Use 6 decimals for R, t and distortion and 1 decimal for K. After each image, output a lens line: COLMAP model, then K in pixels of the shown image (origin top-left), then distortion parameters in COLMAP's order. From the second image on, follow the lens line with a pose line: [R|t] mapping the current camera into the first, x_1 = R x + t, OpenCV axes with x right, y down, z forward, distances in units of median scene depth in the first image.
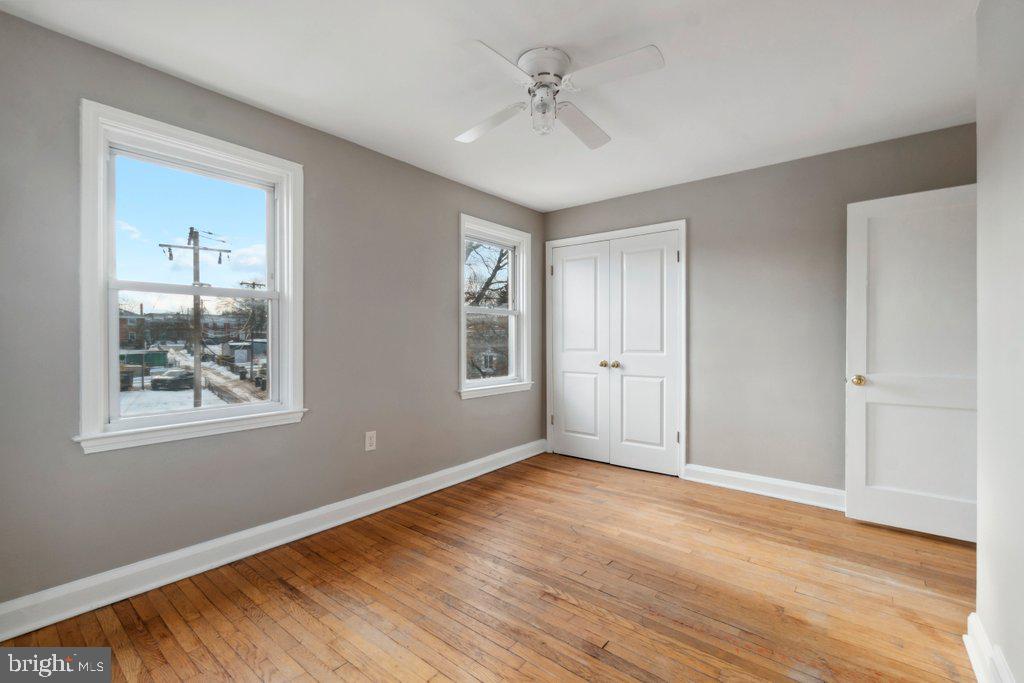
lens RADIAL K [[441.9, 0, 511.7], [0, 441.9, 338.2], [0, 0, 1]] dist [0.003923, 0.000473]
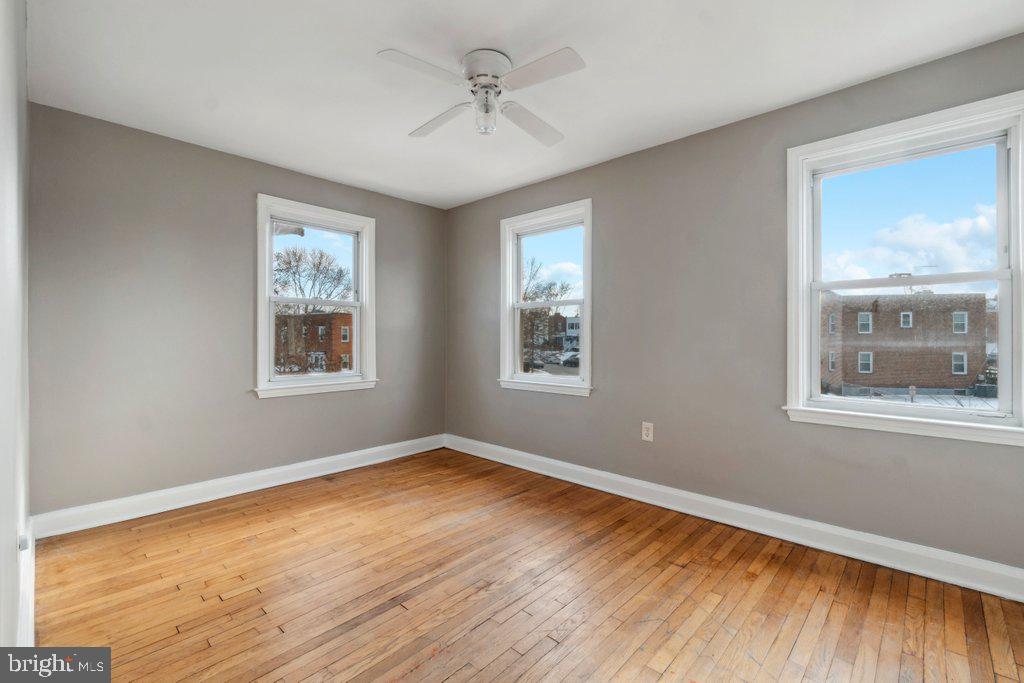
lens RADIAL K [[441.9, 0, 511.7], [0, 441.9, 338.2], [0, 0, 1]] dist [0.003923, 0.000473]
pose [[-0.057536, 0.002906, -0.998339, 0.829063], [-0.000863, 0.999995, 0.002961, 0.013791], [0.998343, 0.001032, -0.057534, 0.854106]]
